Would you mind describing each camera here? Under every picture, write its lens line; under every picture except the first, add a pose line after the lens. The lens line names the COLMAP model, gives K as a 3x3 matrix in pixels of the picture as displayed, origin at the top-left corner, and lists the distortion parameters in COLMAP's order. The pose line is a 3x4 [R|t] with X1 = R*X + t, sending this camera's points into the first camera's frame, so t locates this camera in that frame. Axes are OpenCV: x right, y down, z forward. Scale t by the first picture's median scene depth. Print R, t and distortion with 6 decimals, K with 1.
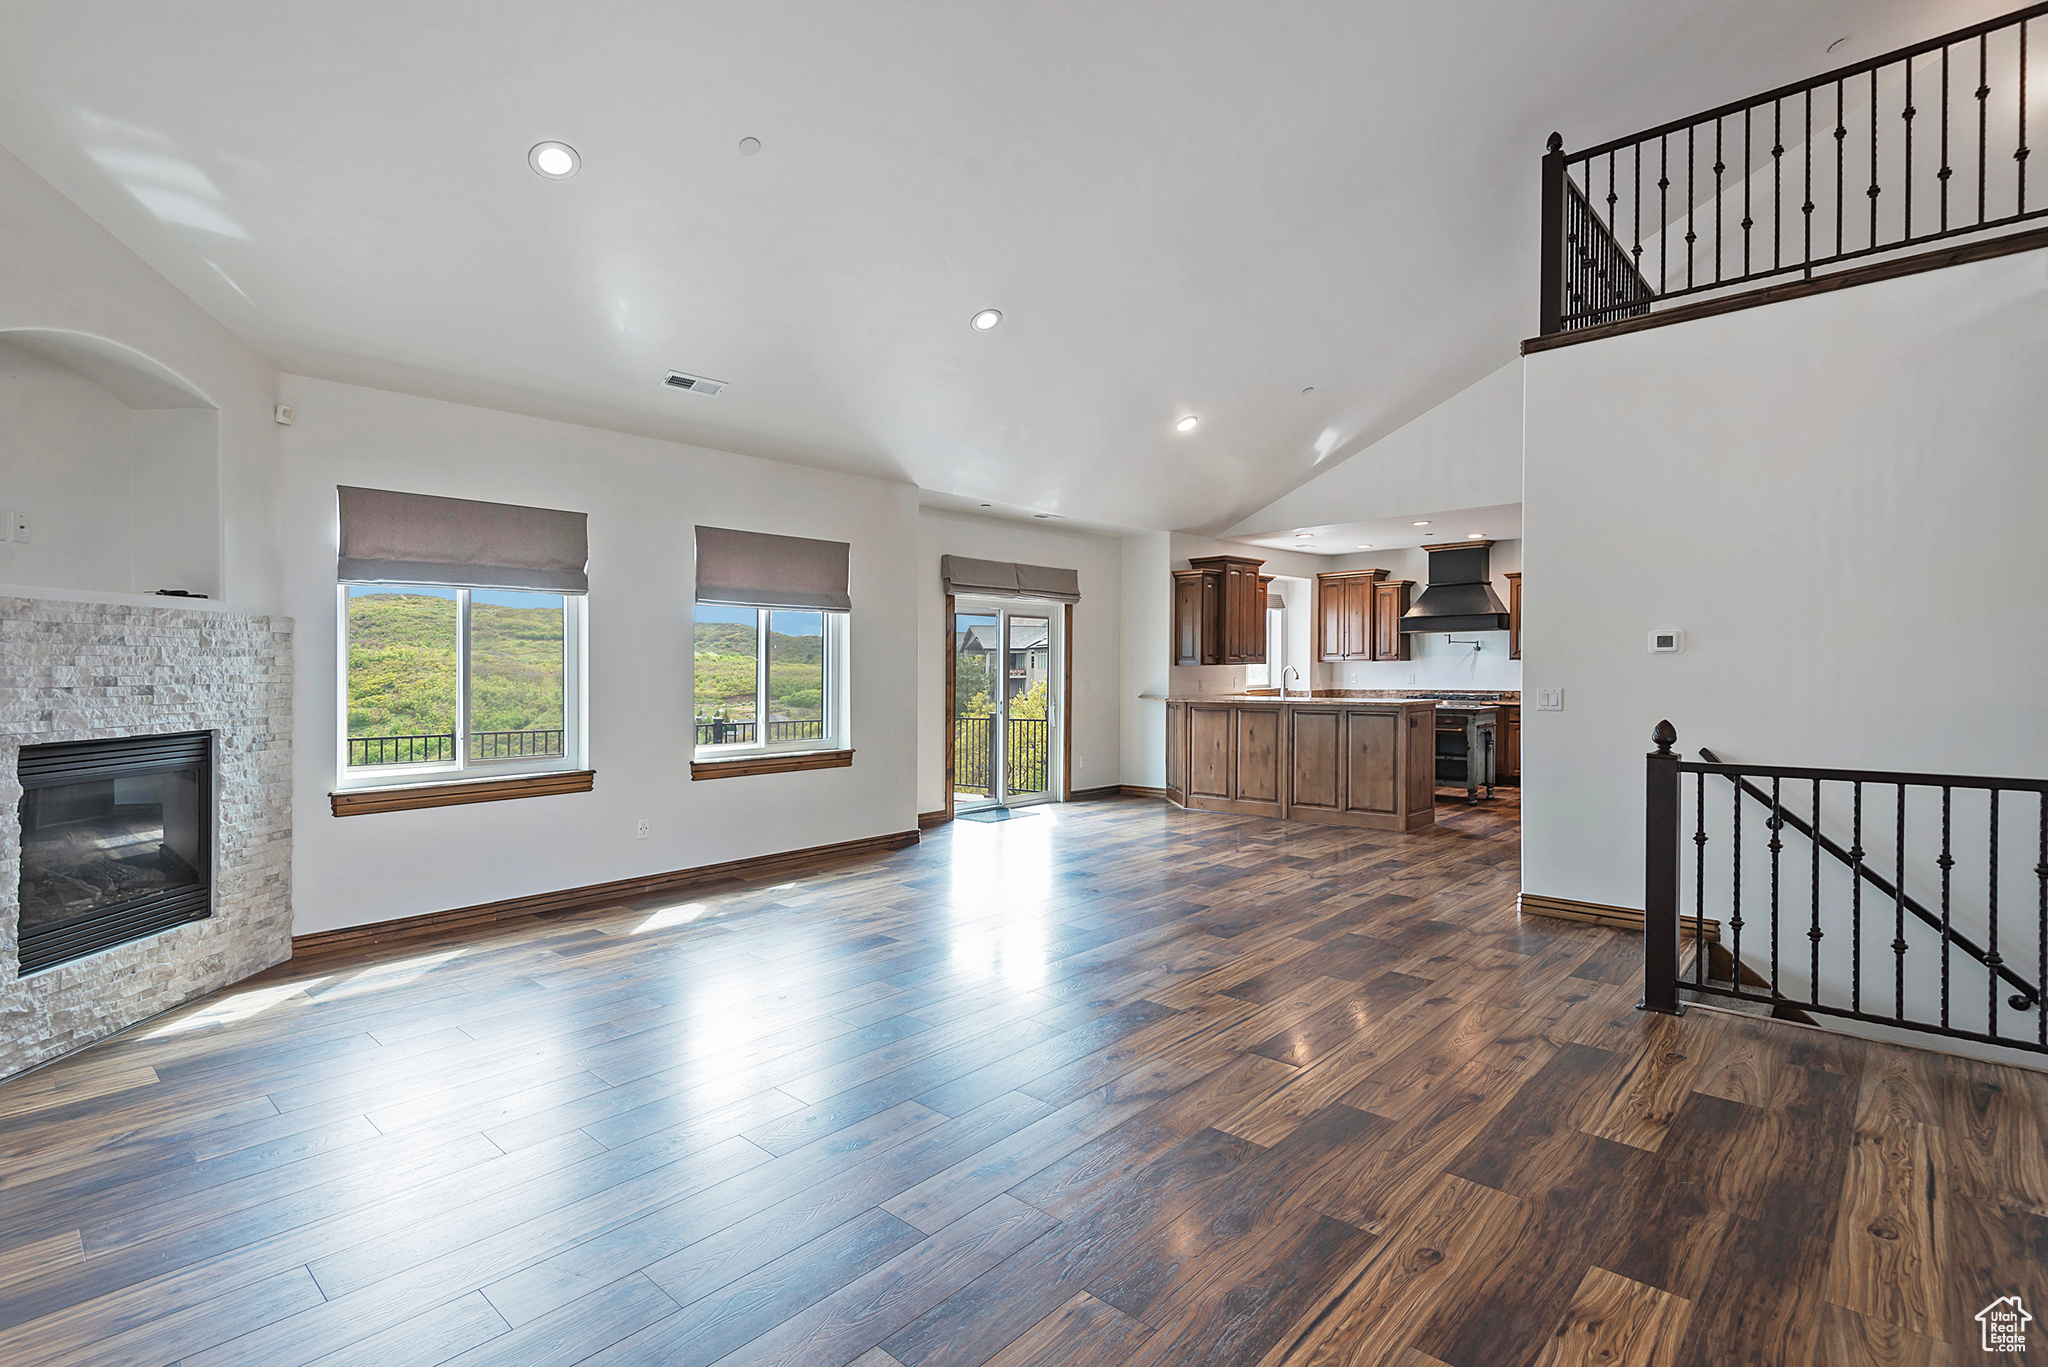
lens RADIAL K [[955.6, 0, 1021.7], [0, 955.6, 654.4], [0, 0, 1]] dist [0.023268, -0.014139]
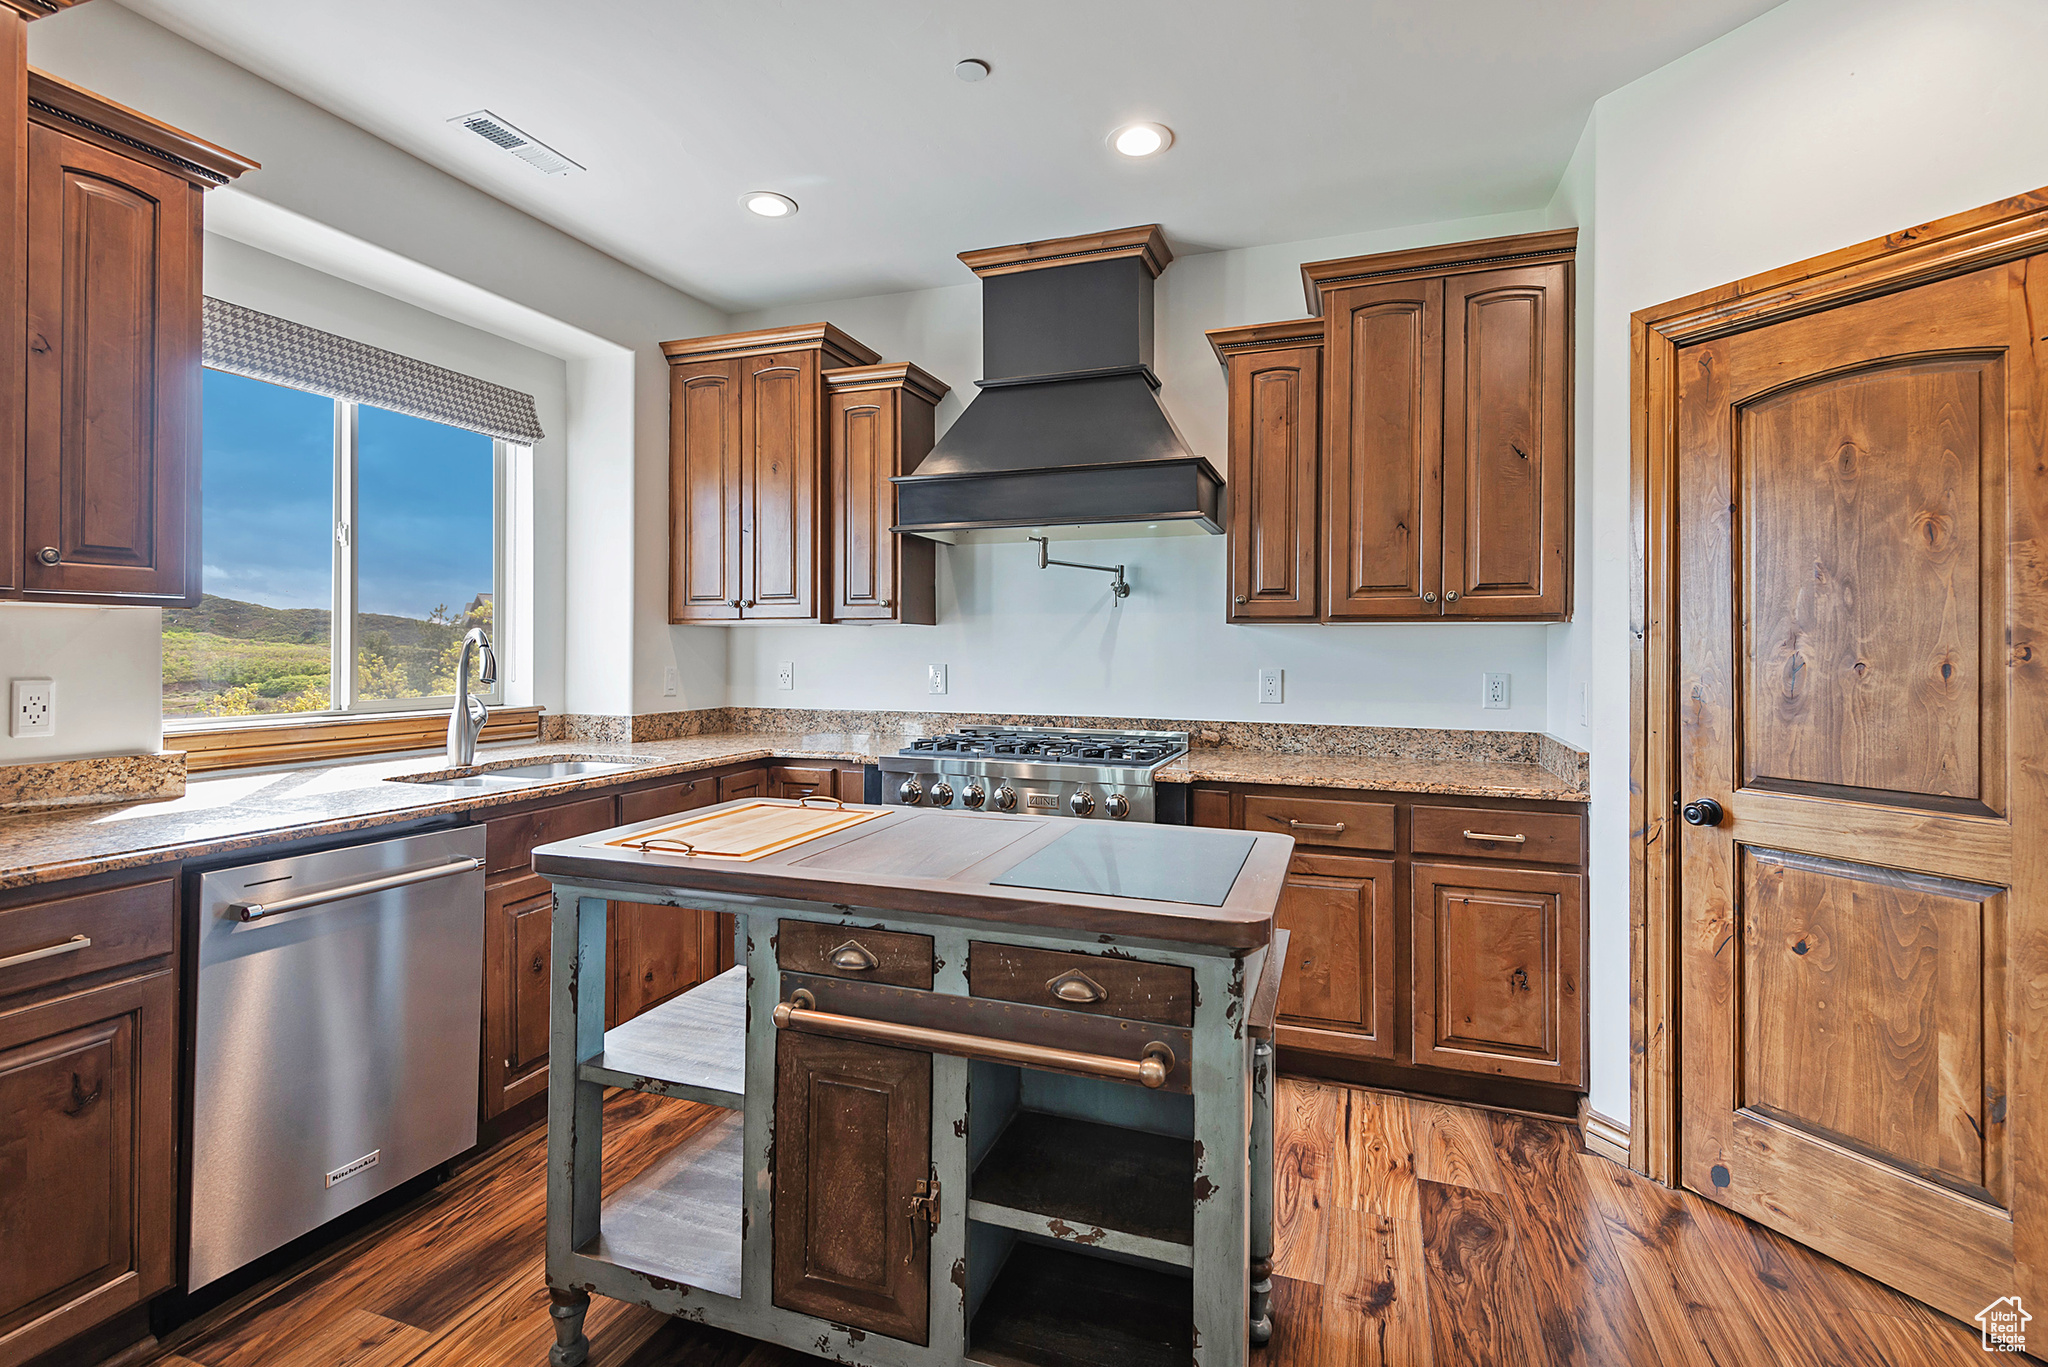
lens RADIAL K [[955.6, 0, 1000.0], [0, 955.6, 631.8], [0, 0, 1]] dist [0.023268, -0.014139]
pose [[0.919550, 0.023589, 0.392264, 0.479118], [-0.020304, 0.999715, -0.012522, 0.020977], [-0.392447, 0.003550, 0.919768, 1.109473]]
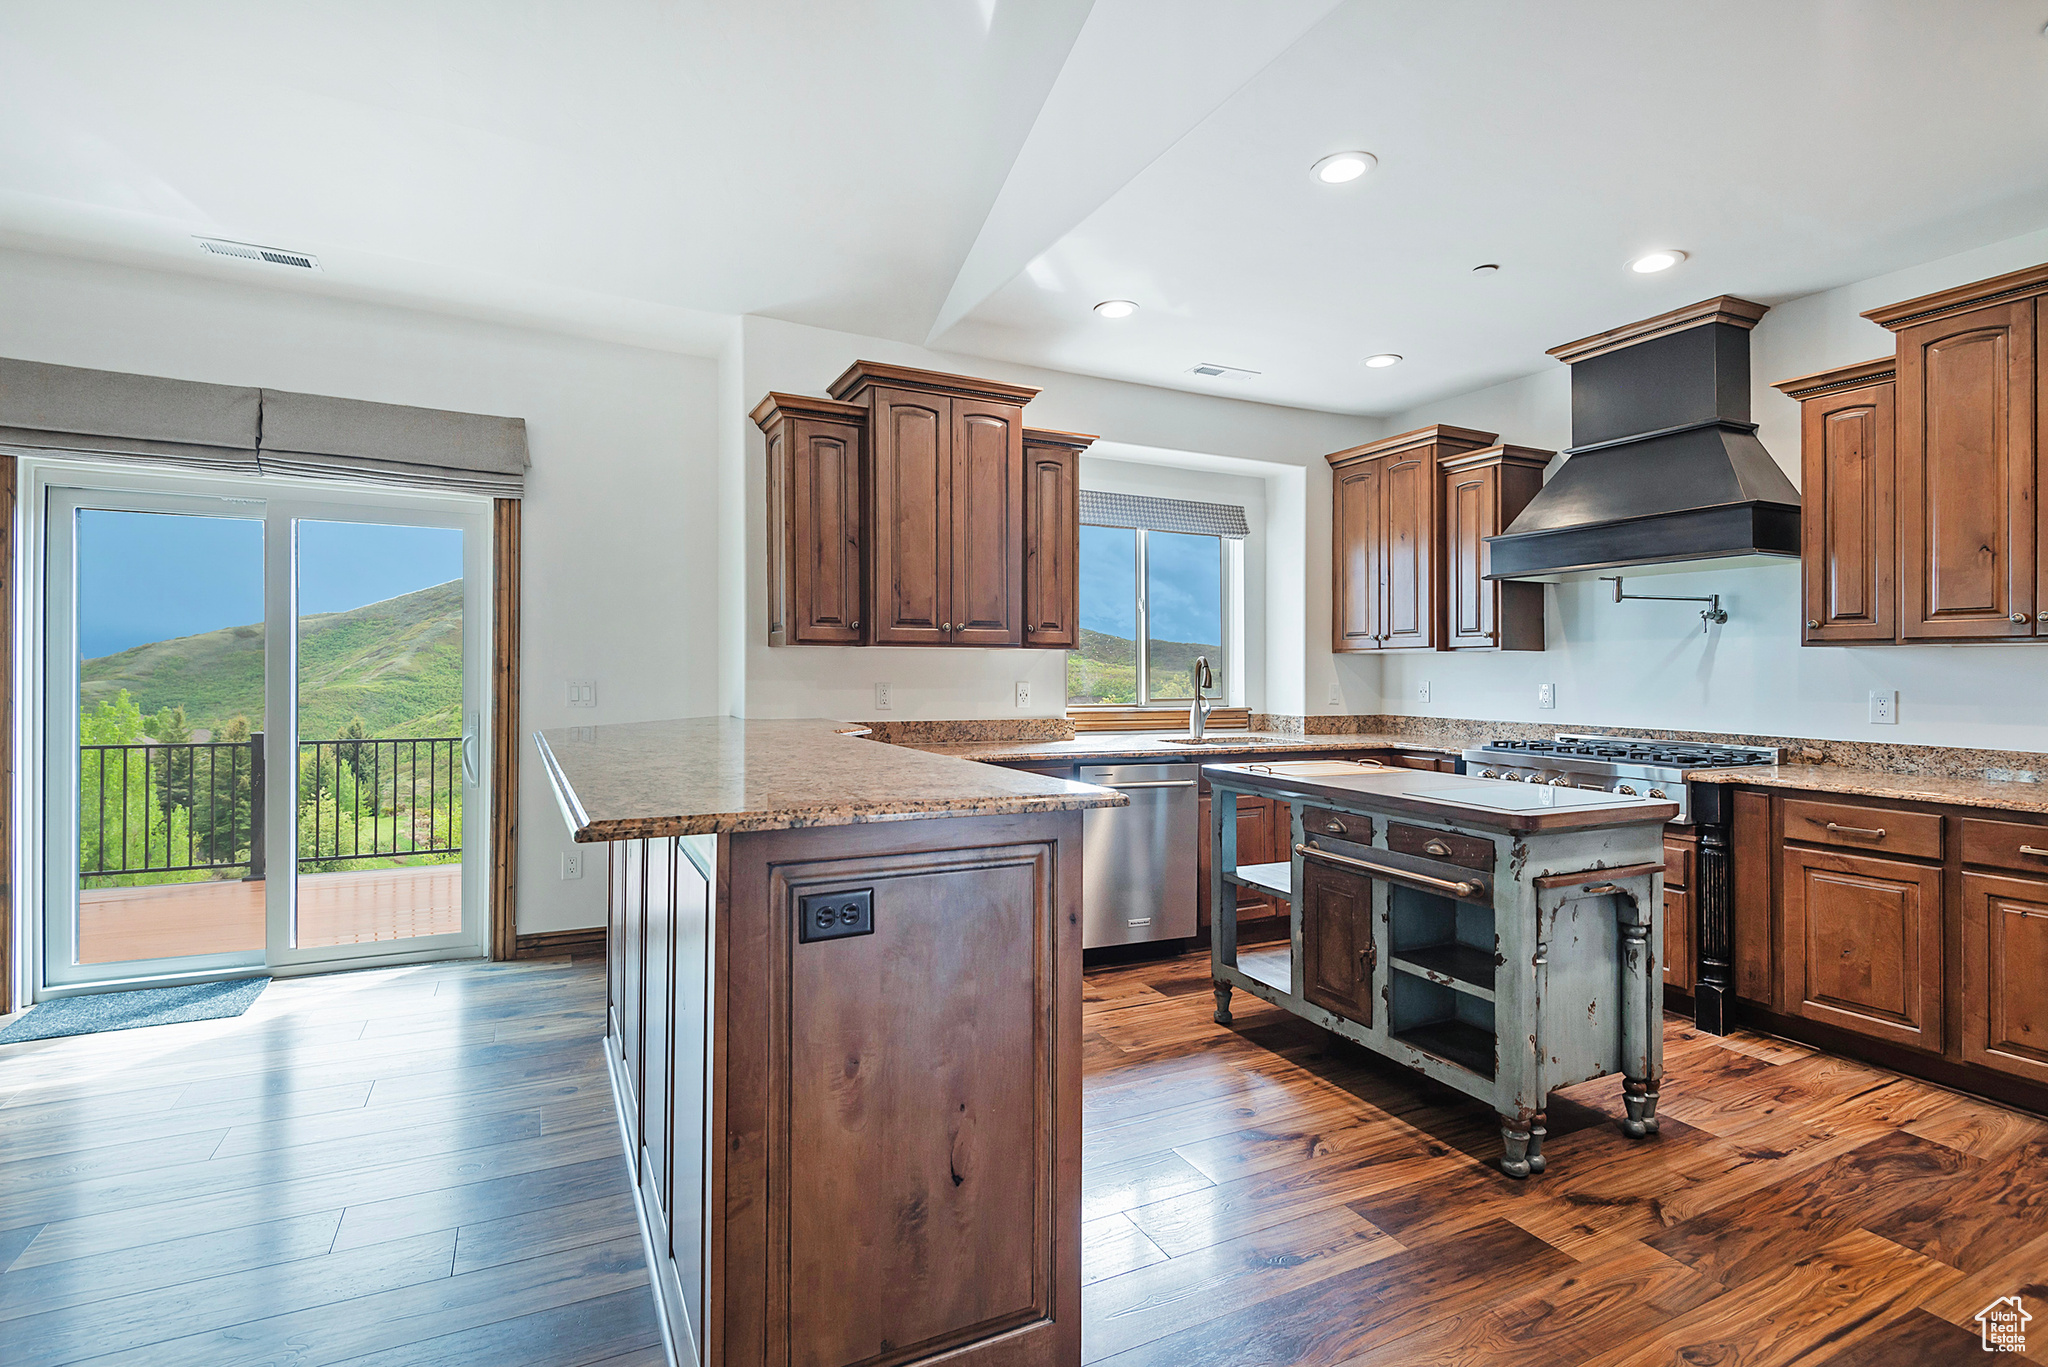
lens RADIAL K [[955.6, 0, 1018.2], [0, 955.6, 637.7], [0, 0, 1]] dist [0.023268, -0.014139]
pose [[0.937328, 0.006170, -0.348393, 0.547837], [-0.013808, 0.999716, -0.019445, 0.019795], [0.348174, 0.023037, 0.937147, 0.885448]]
